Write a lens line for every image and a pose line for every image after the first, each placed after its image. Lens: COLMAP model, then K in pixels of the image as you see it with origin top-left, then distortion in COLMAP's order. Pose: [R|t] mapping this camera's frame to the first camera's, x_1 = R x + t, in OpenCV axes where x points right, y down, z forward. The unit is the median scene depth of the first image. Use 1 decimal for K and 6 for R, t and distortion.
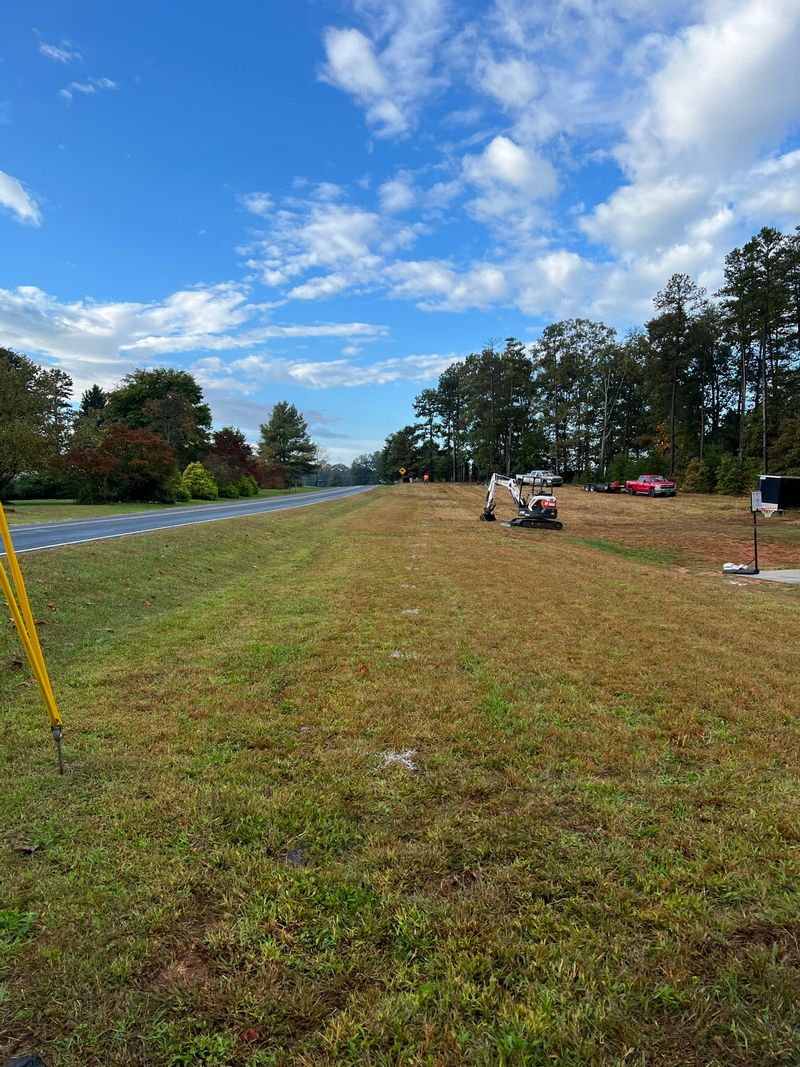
lens RADIAL K [[815.6, 0, 393.9], [0, 815.6, 531.7], [0, 0, 1]] dist [0.073744, -0.087089]
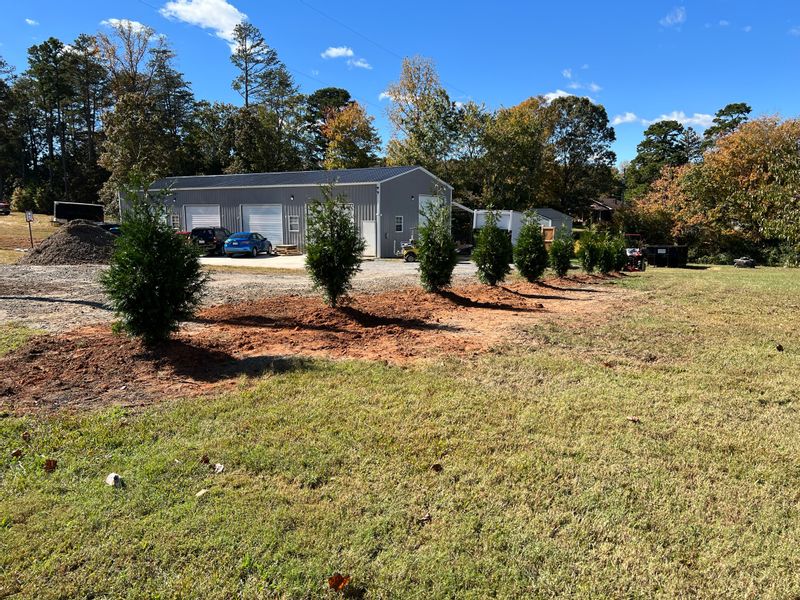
lens RADIAL K [[590.7, 0, 400.0], [0, 590.7, 300.0], [0, 0, 1]] dist [0.065561, -0.065859]
pose [[0.632187, -0.102204, 0.768046, -0.029554], [0.025657, 0.993480, 0.111084, 0.005190], [-0.774391, -0.050520, 0.630687, -0.140131]]
